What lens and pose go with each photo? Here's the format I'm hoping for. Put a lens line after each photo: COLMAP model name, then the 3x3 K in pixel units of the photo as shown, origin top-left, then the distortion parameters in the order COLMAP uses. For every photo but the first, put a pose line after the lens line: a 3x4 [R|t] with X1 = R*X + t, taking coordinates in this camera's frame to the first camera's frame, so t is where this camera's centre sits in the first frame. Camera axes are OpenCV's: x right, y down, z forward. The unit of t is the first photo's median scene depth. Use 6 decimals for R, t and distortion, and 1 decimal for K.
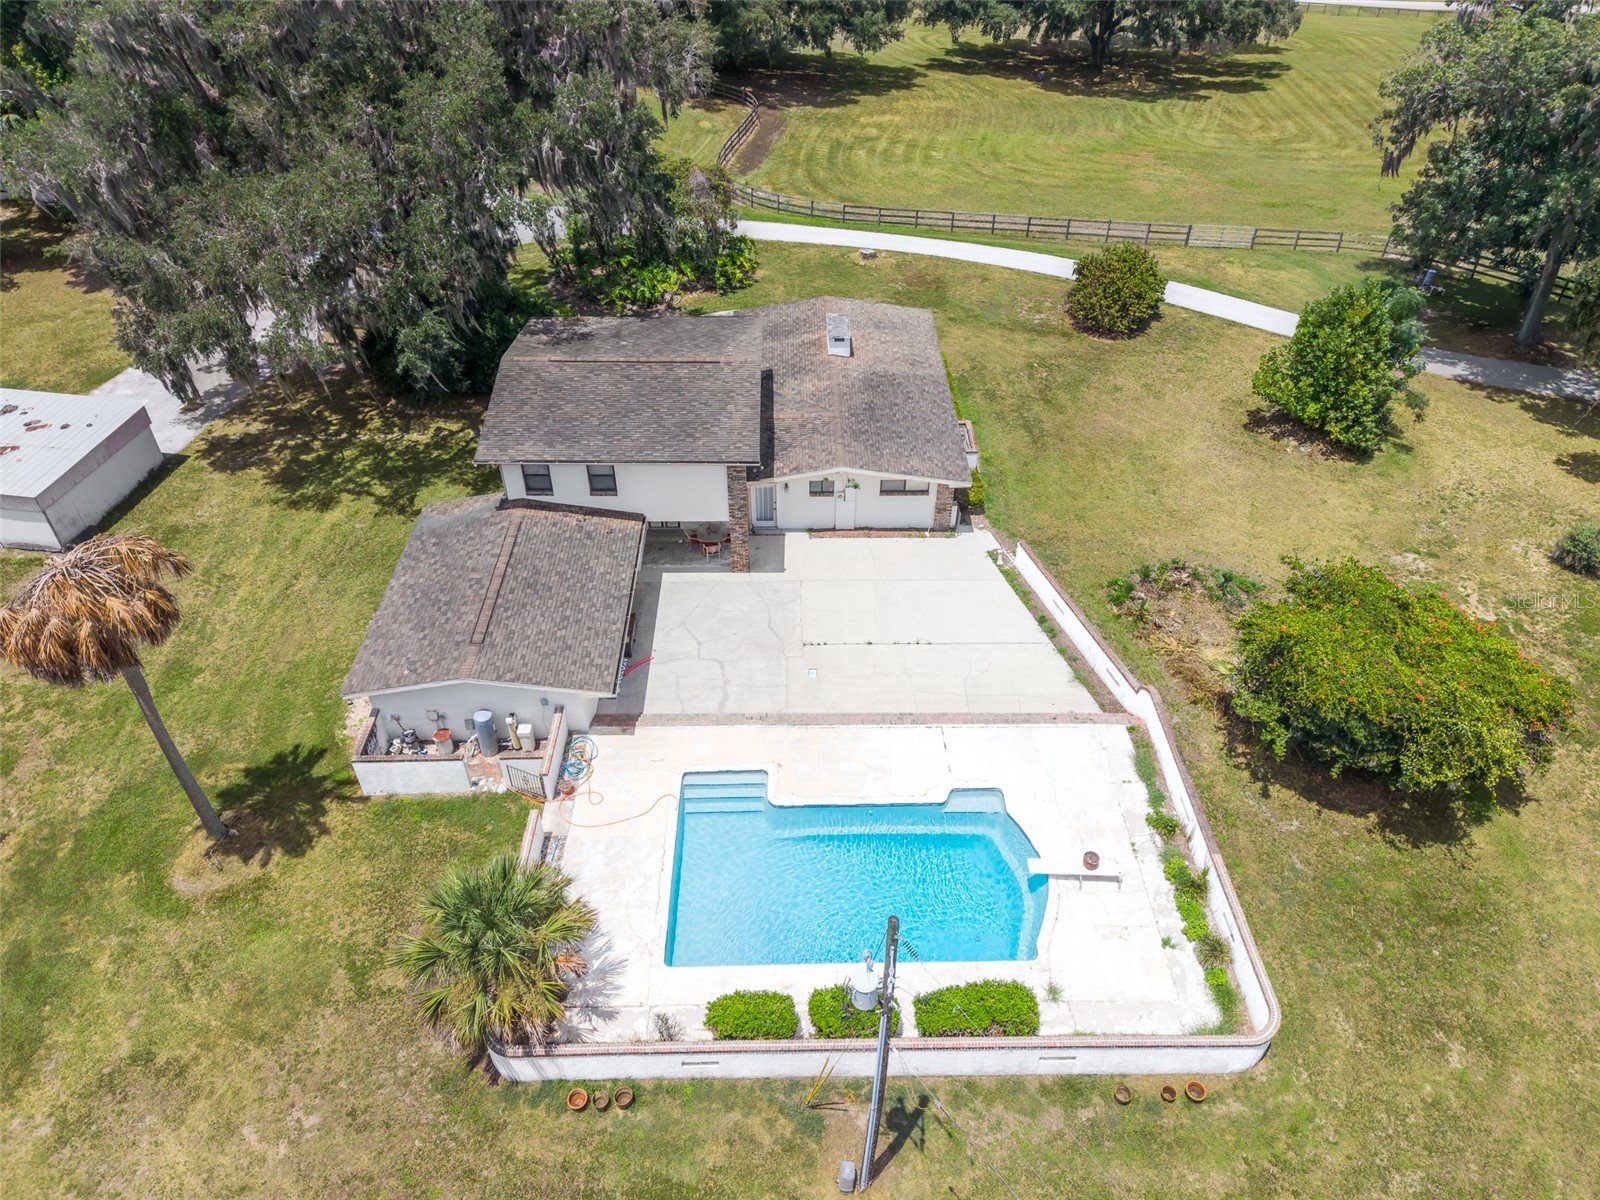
lens RADIAL K [[1014.7, 0, 800.0], [0, 1014.7, 600.0], [0, 0, 1]] dist [0.057469, -0.002253]
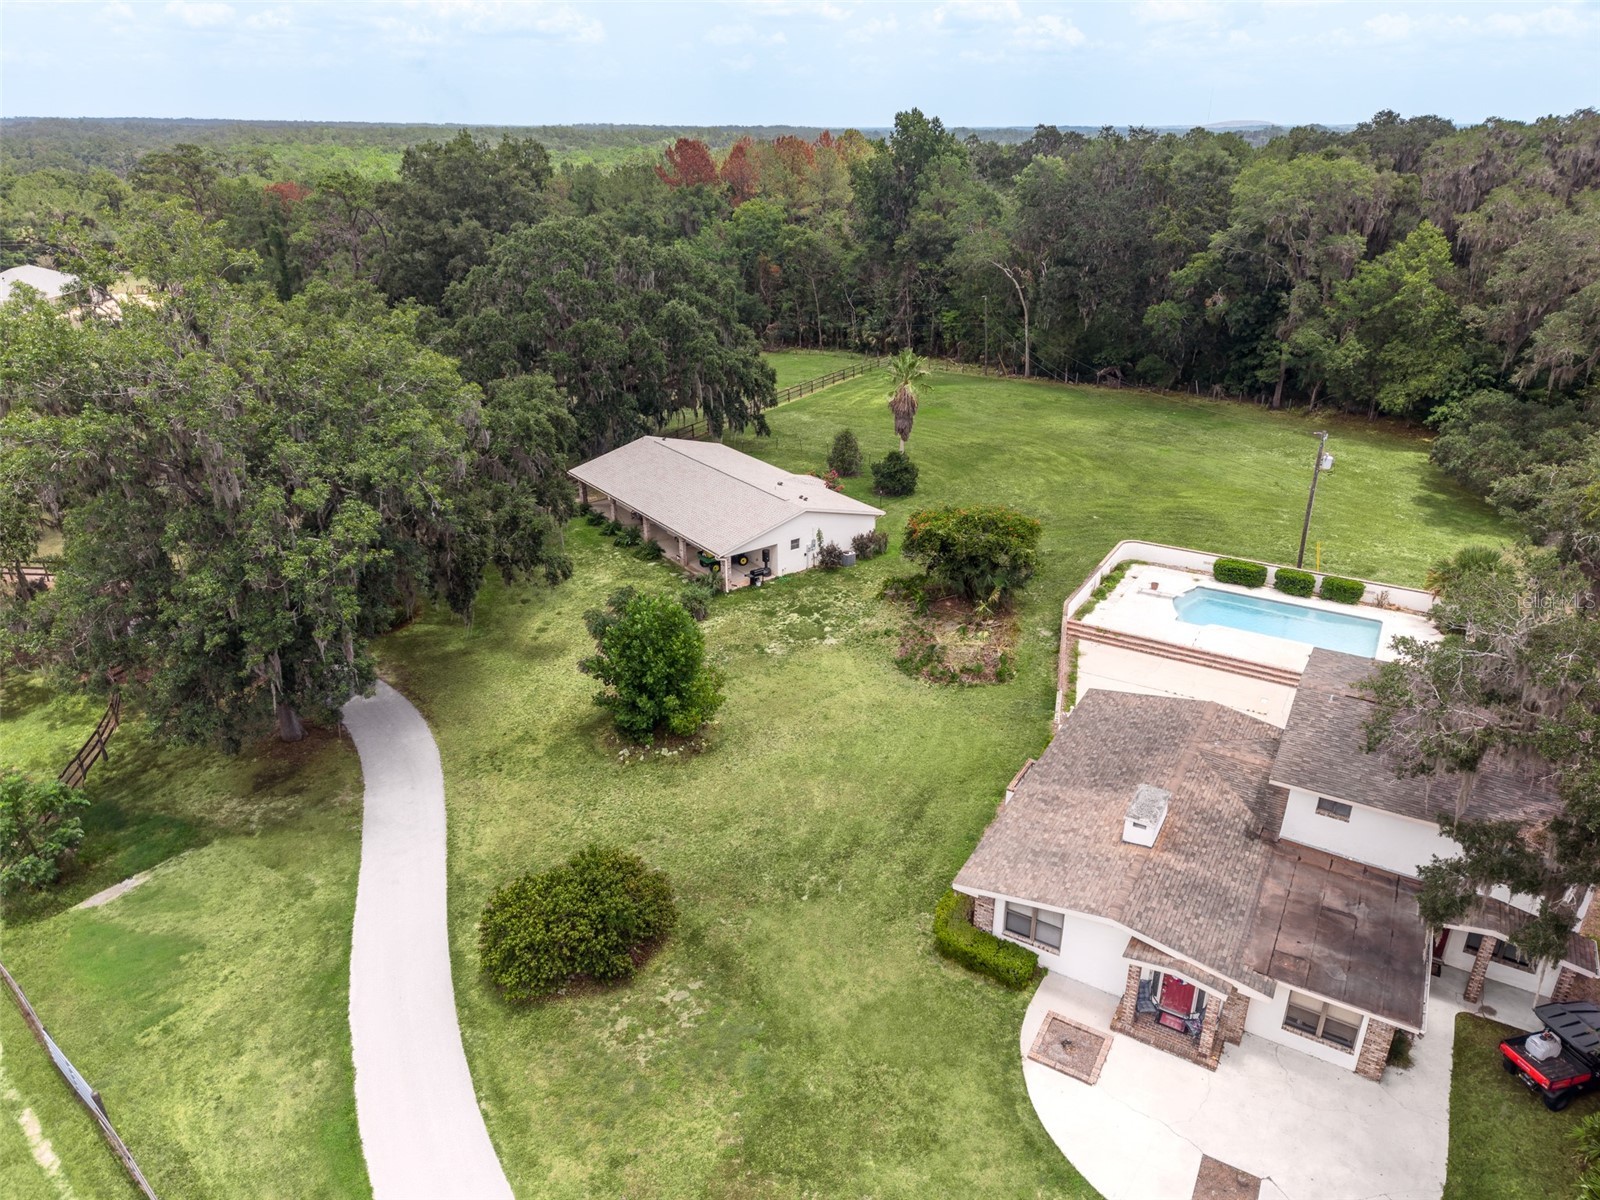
lens RADIAL K [[1014.7, 0, 800.0], [0, 1014.7, 600.0], [0, 0, 1]] dist [0.057469, -0.002253]
pose [[-0.853404, -0.220879, 0.472137, -0.078348], [0.339567, 0.451627, 0.825062, -1.563977], [-0.395469, 0.864434, -0.310417, 1.818796]]
